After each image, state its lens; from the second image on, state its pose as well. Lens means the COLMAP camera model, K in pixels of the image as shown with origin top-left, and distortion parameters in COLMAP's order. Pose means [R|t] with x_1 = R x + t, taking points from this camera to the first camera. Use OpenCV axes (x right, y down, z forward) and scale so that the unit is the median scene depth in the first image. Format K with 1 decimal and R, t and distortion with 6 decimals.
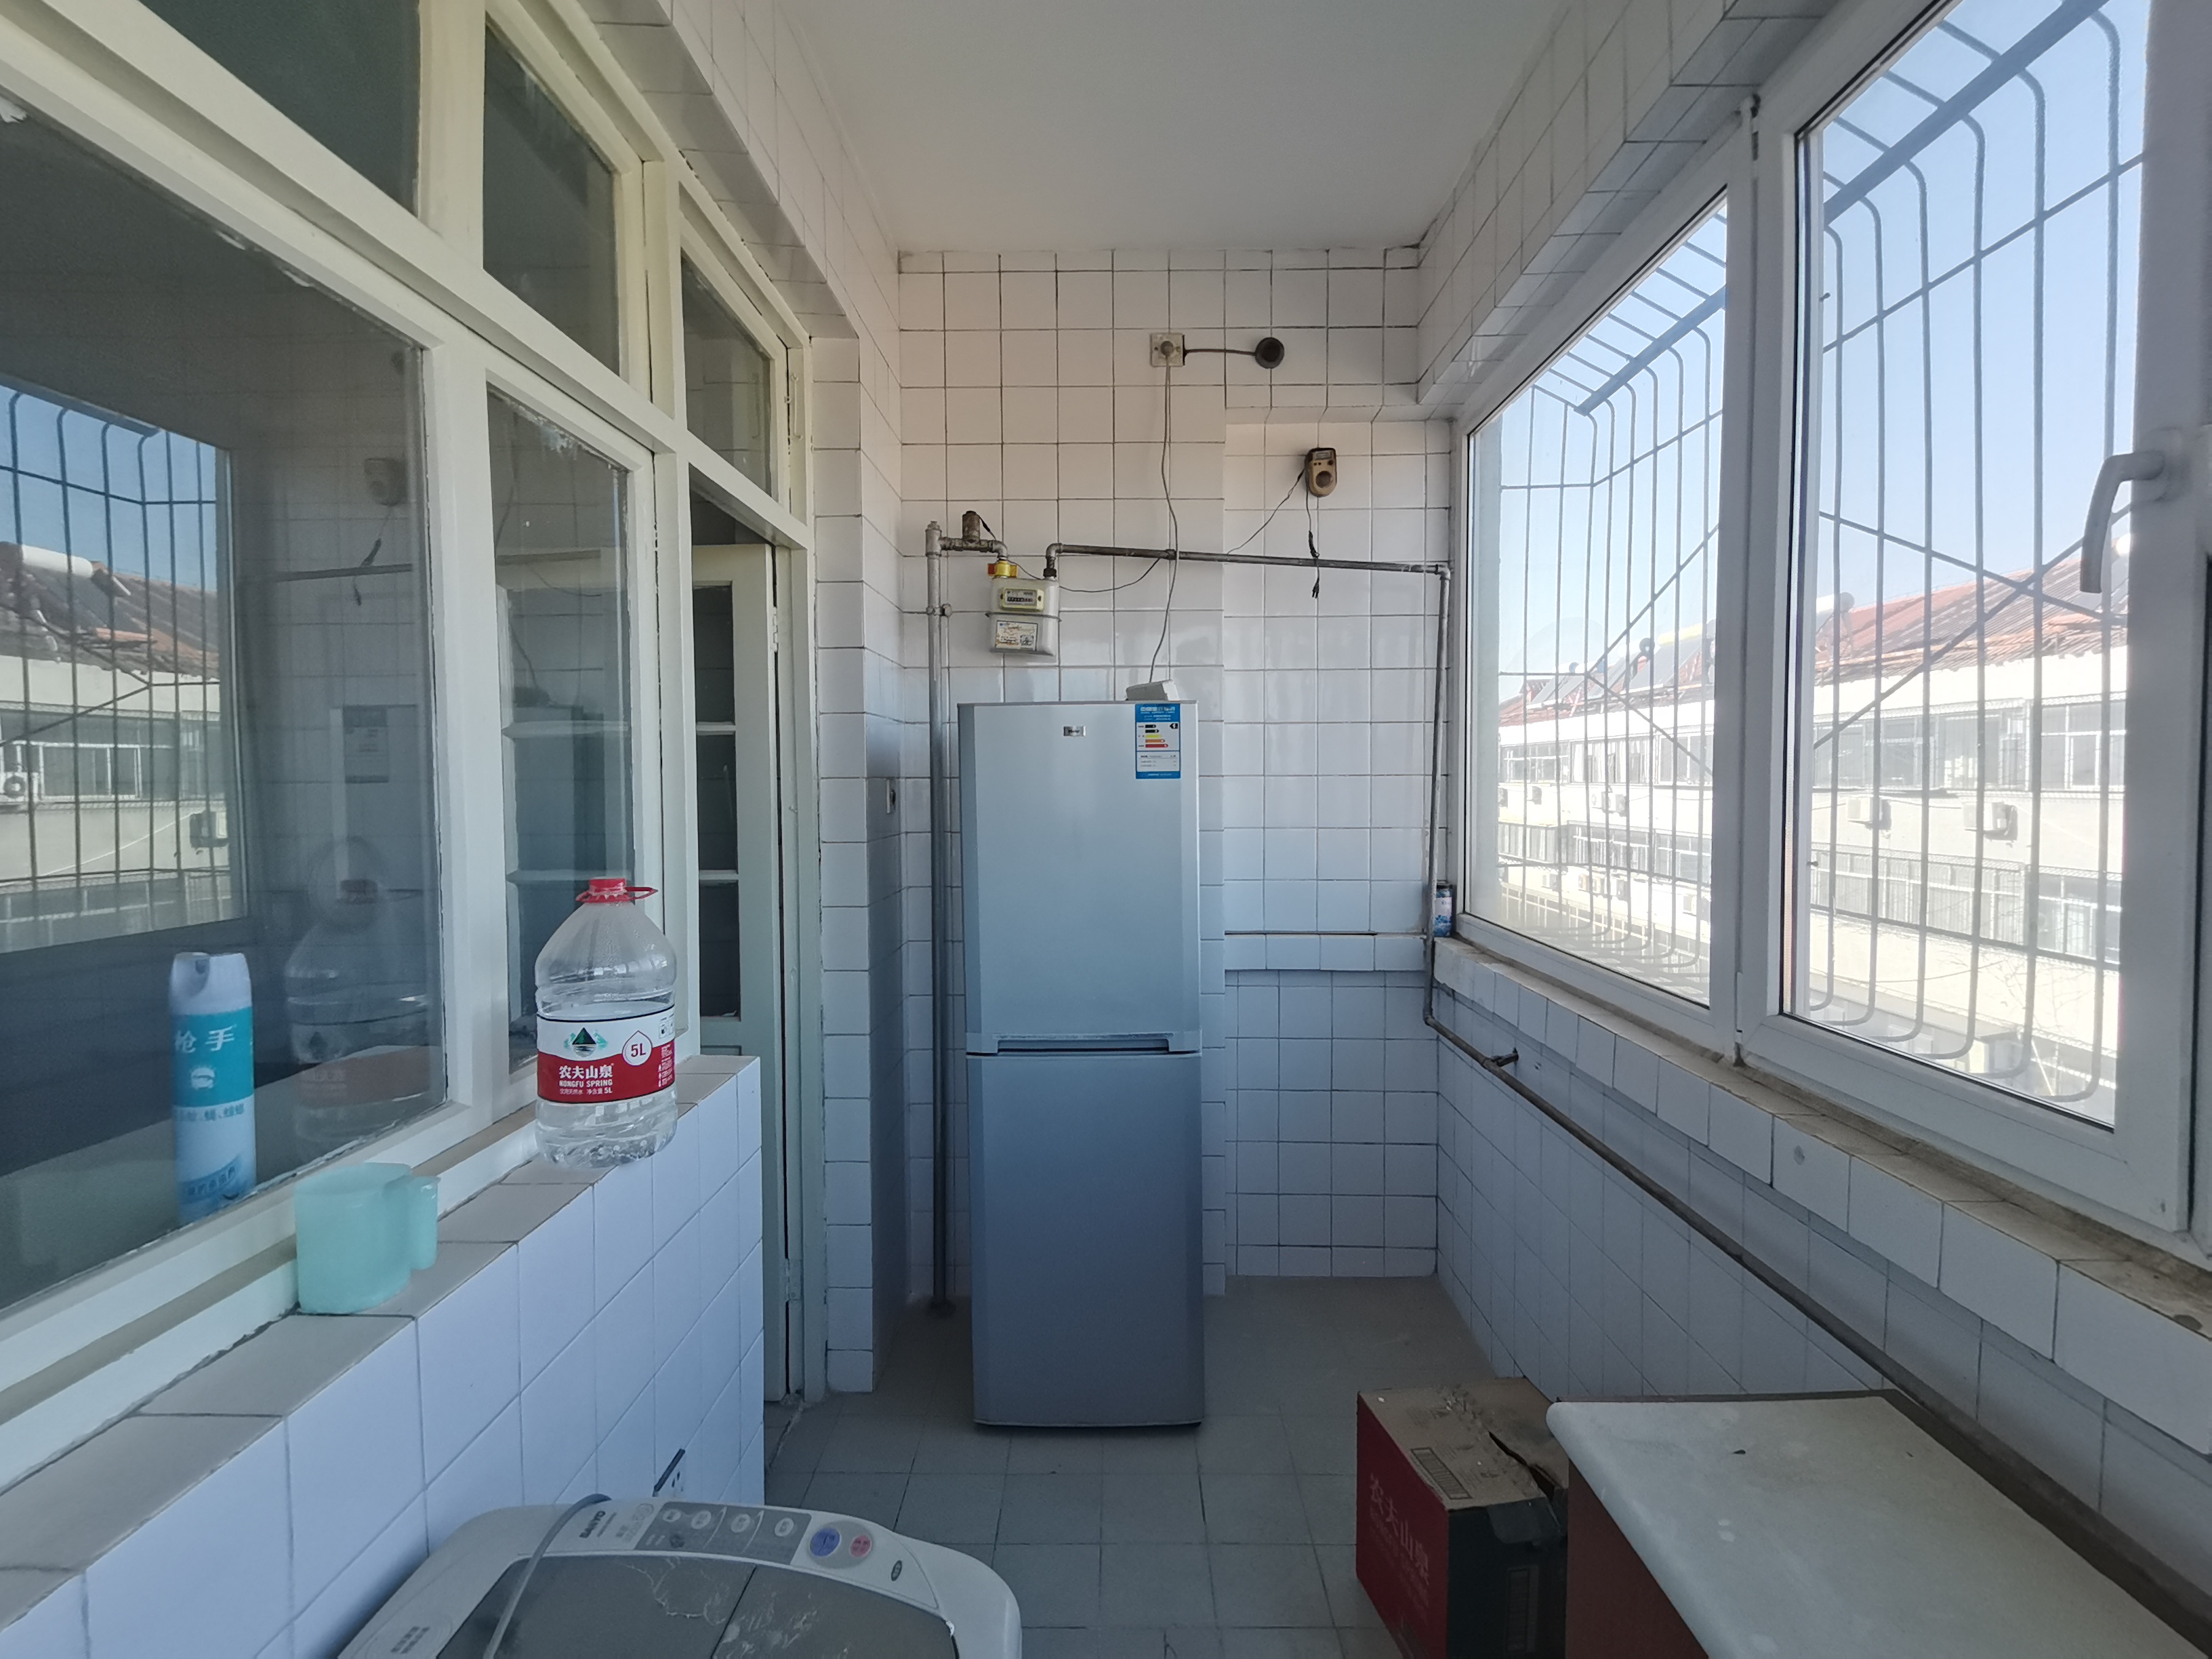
lens RADIAL K [[1095.9, 0, 1106.0], [0, 1095.9, 829.5], [0, 0, 1]] dist [0.040834, -0.029249]
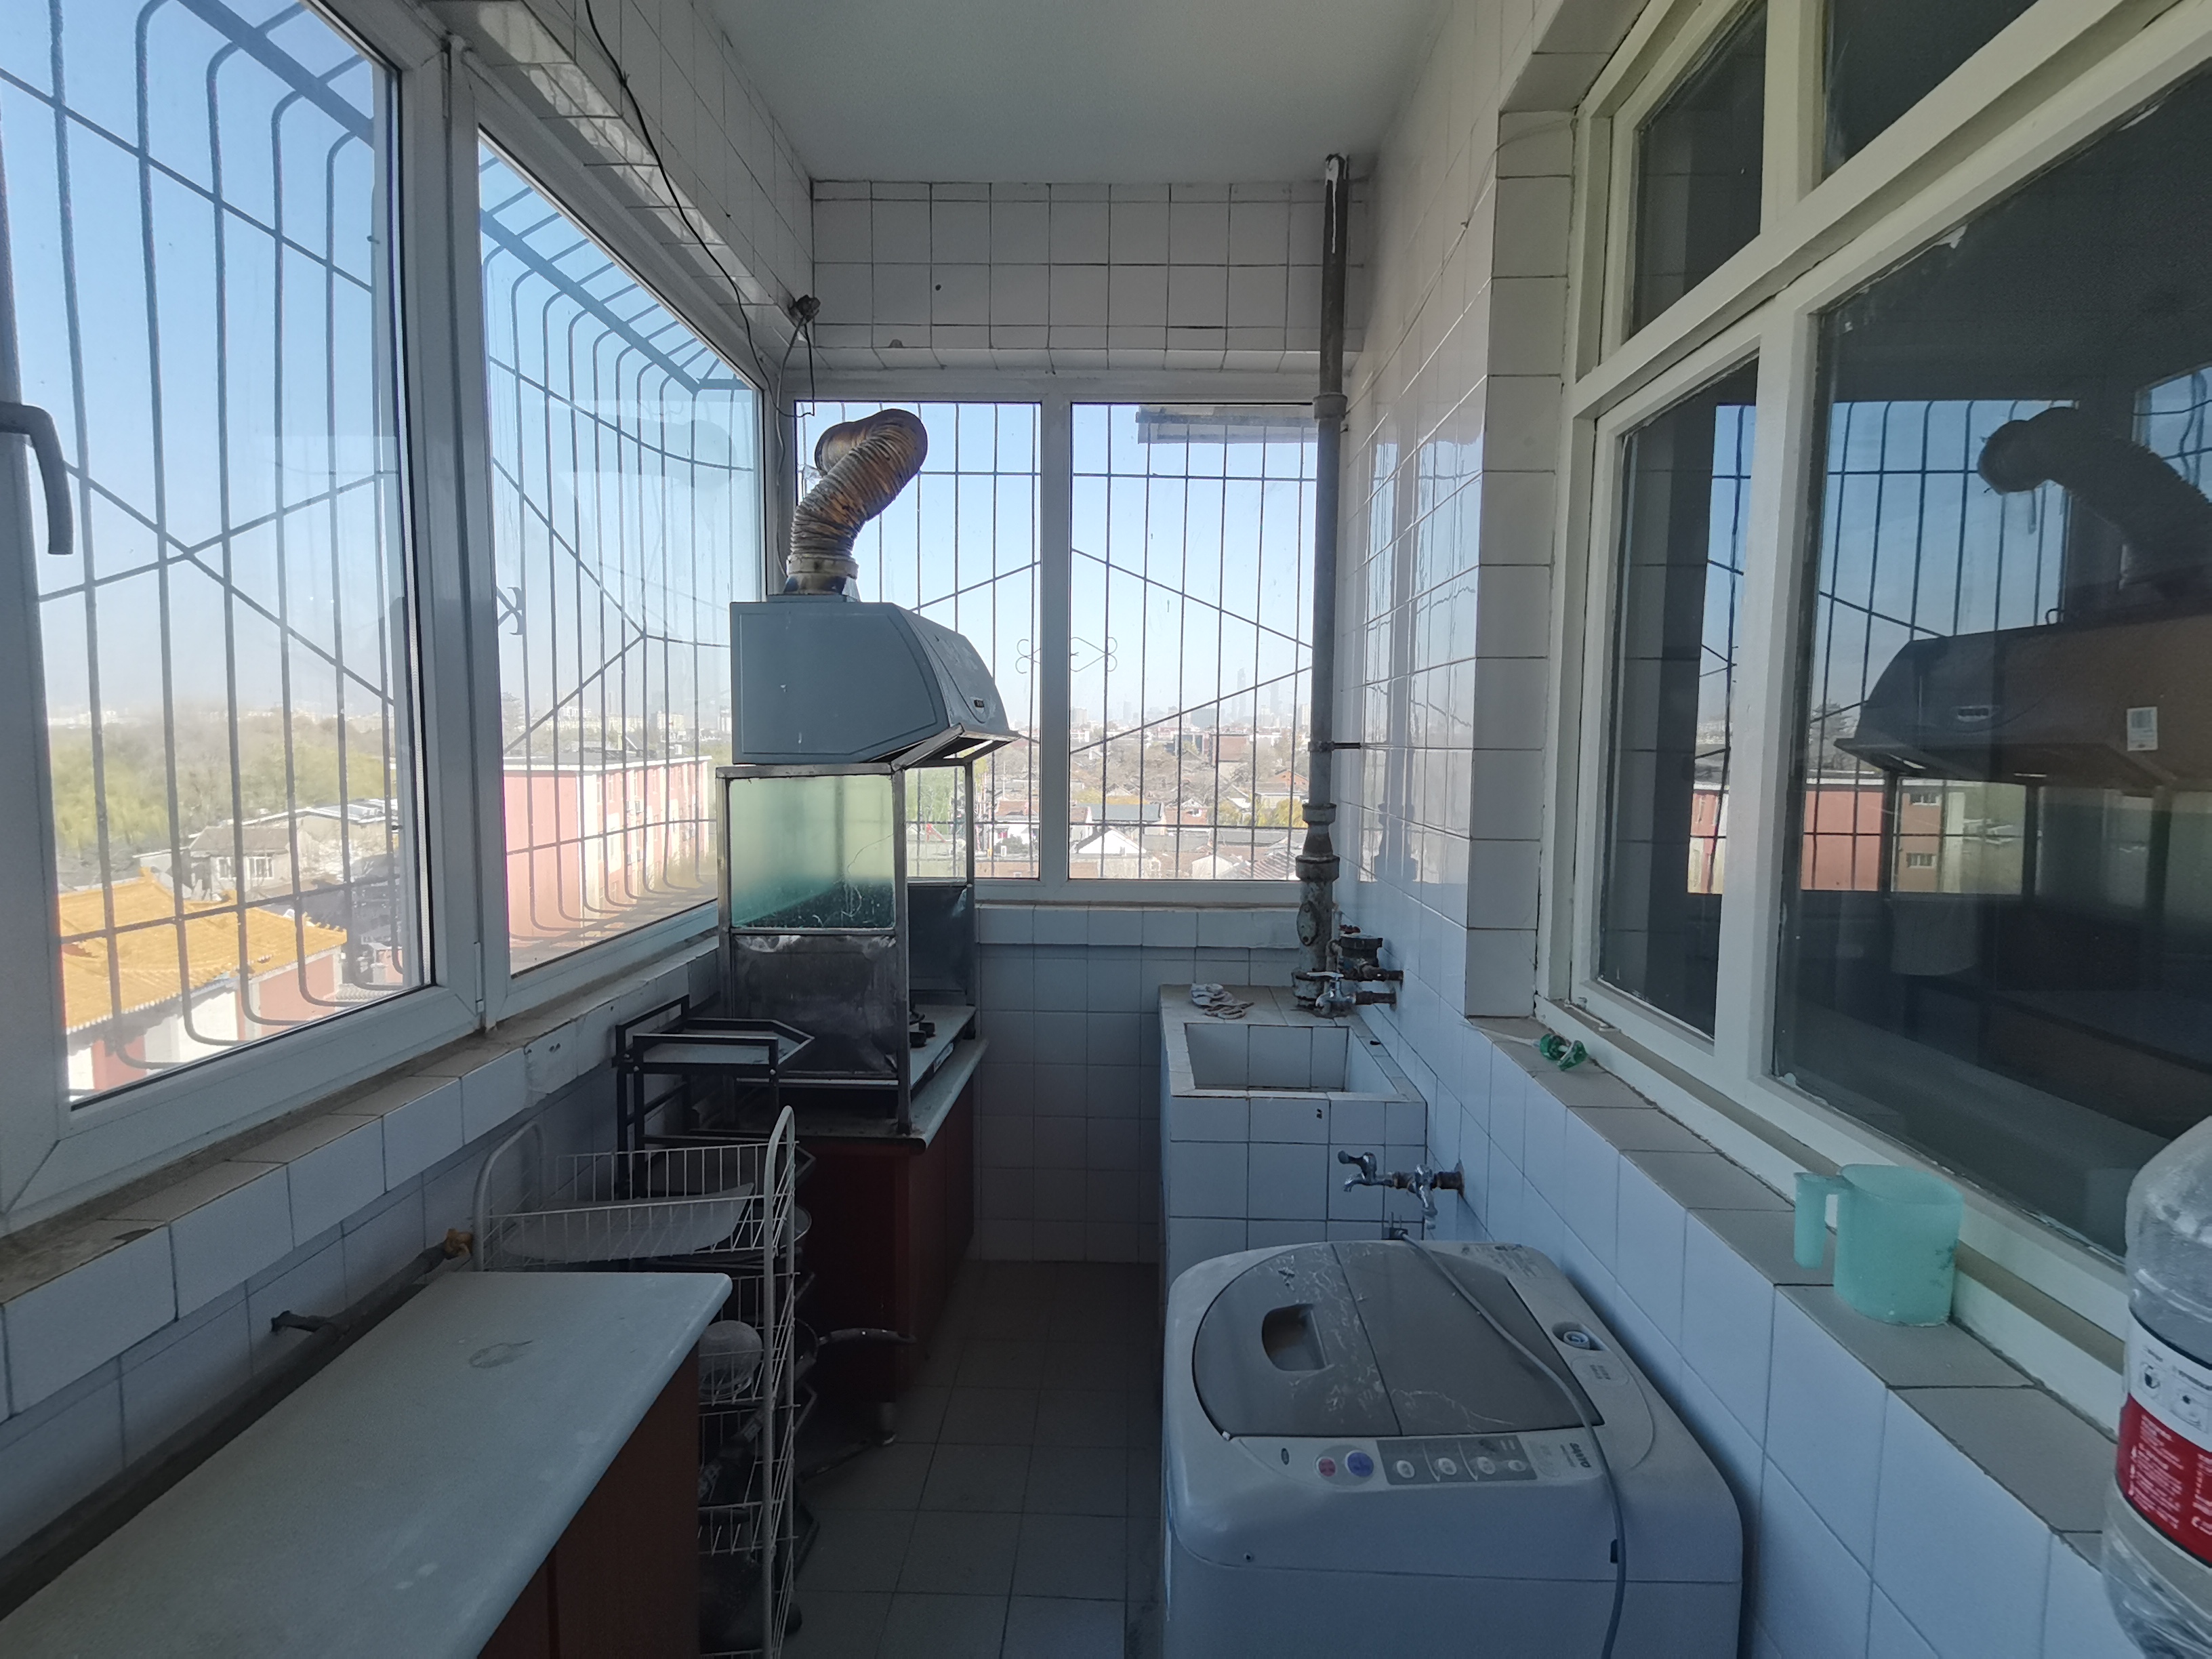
lens RADIAL K [[1095.9, 0, 1106.0], [0, 1095.9, 829.5], [0, 0, 1]] dist [0.040834, -0.029249]
pose [[-0.999782, -0.011627, 0.017342, -0.019902], [-0.009549, 0.993266, 0.115461, -0.087700], [-0.018567, 0.115271, -0.993161, 2.033202]]
